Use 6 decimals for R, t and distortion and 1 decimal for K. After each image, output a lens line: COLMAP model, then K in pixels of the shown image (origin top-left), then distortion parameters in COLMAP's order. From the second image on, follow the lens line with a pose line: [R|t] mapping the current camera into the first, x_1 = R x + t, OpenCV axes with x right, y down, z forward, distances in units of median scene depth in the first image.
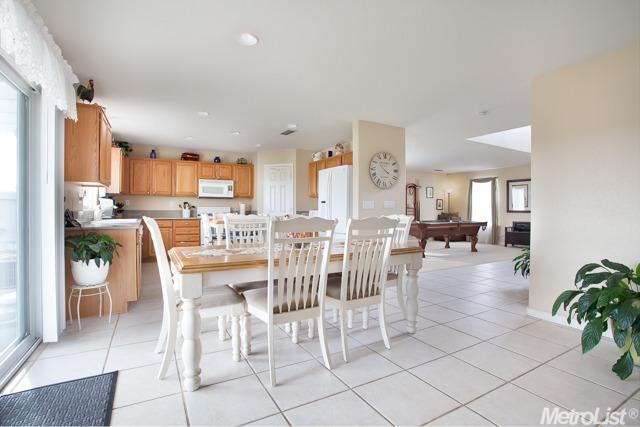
lens RADIAL K [[317.1, 0, 320.0], [0, 317.1, 213.5], [0, 0, 1]] dist [-0.057623, 0.000475]
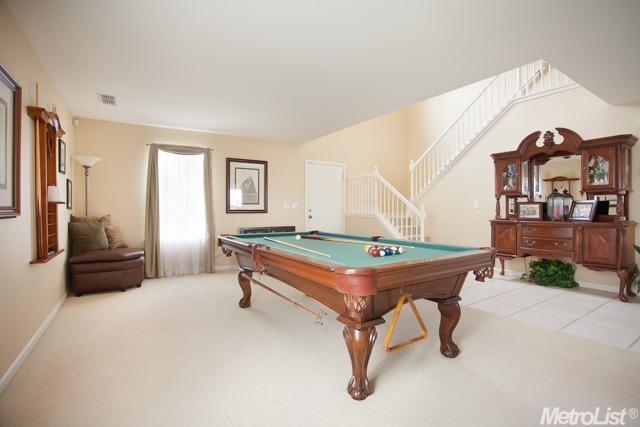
lens RADIAL K [[317.1, 0, 320.0], [0, 317.1, 213.5], [0, 0, 1]] dist [-0.057623, 0.000475]
pose [[-0.060742, -0.015685, 0.998030, 0.006482], [0.014101, 0.999763, 0.016571, -0.013740], [-0.998054, 0.015080, -0.060507, 1.147916]]
